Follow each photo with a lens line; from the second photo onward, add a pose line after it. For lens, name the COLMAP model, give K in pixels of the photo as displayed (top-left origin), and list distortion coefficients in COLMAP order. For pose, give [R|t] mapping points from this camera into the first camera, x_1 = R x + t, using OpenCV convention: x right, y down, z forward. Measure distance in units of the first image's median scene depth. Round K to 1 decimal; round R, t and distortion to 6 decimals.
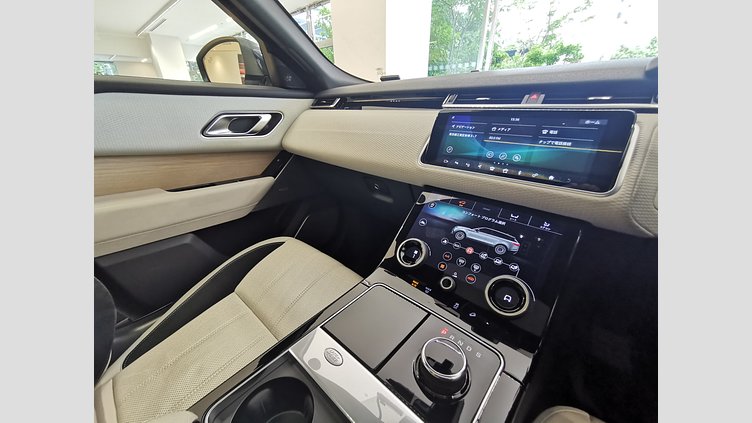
lens RADIAL K [[252.5, 0, 376.0], [0, 252.5, 211.5], [0, 0, 1]] dist [-0.000400, -0.000010]
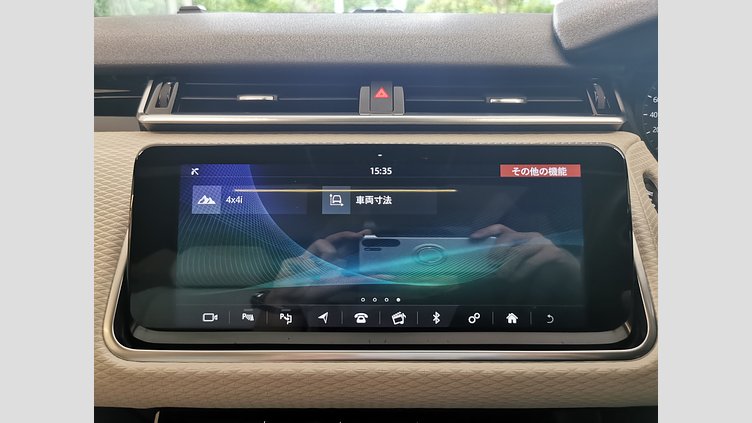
lens RADIAL K [[460.7, 0, 376.0], [0, 460.7, 211.5], [0, 0, 1]] dist [-0.031948, -0.001248]
pose [[0.738176, -0.217261, 0.638665, 0.109761], [0.259648, 0.965290, 0.028268, -0.300424], [-0.622638, 0.144961, 0.768965, 0.471191]]
